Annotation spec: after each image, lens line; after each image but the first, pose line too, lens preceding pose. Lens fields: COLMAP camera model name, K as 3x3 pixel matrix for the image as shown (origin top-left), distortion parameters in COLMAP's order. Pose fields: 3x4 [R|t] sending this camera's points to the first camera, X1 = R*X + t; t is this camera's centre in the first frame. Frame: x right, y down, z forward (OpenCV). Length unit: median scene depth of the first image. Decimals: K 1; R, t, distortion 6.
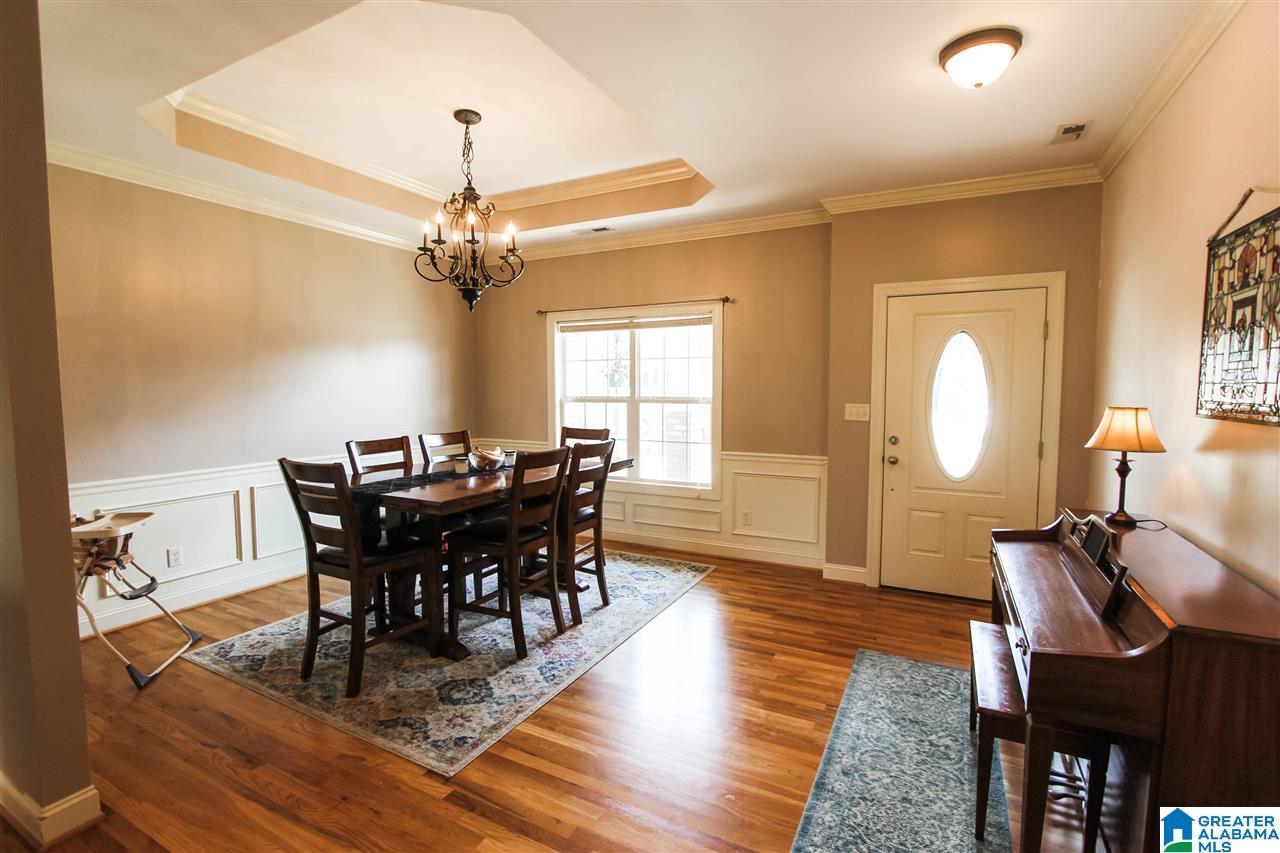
lens RADIAL K [[590.2, 0, 640.0], [0, 590.2, 426.5], [0, 0, 1]] dist [-0.015703, 0.001373]
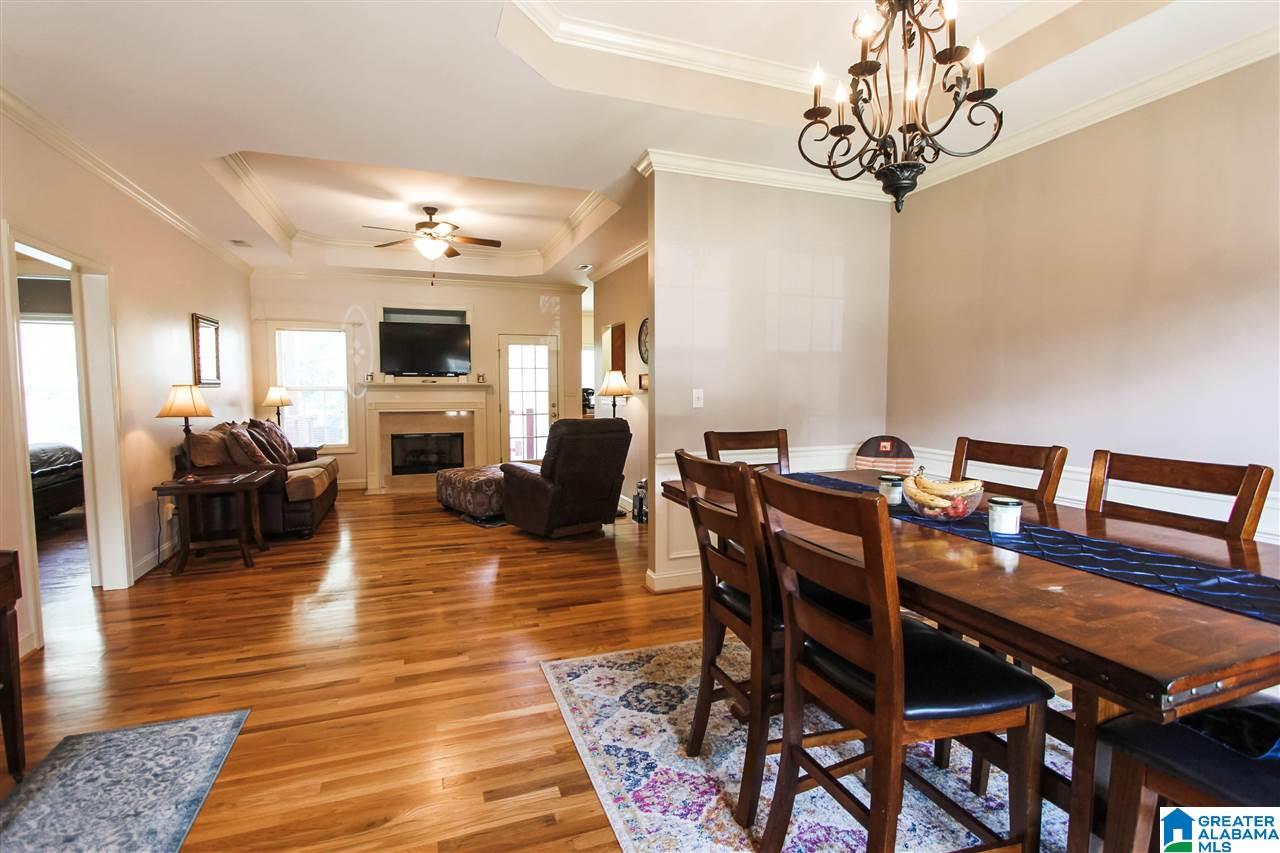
lens RADIAL K [[593.4, 0, 641.0], [0, 593.4, 428.1], [0, 0, 1]] dist [-0.017451, 0.002057]
pose [[-0.667317, 0.052829, -0.742897, 0.262371], [-0.052885, 0.991602, 0.118020, -0.045067], [0.742894, 0.118045, -0.658919, 1.101661]]
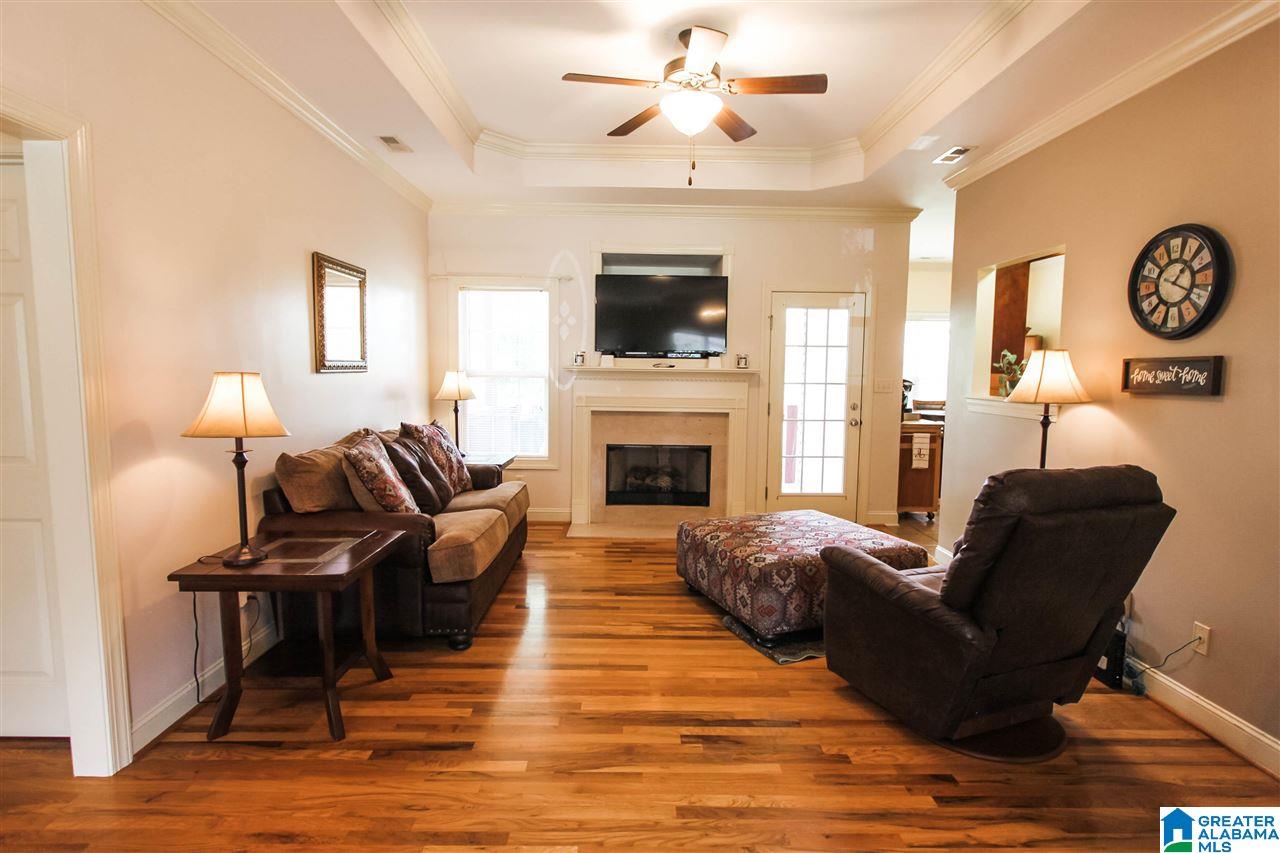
lens RADIAL K [[653.1, 0, 640.0], [0, 653.1, 426.5], [0, 0, 1]] dist [-0.012702, 0.001088]
pose [[-0.880919, 0.031513, -0.472216, -0.030249], [-0.046318, 0.987250, 0.152290, -0.011322], [0.470994, 0.156027, -0.868228, 0.466877]]
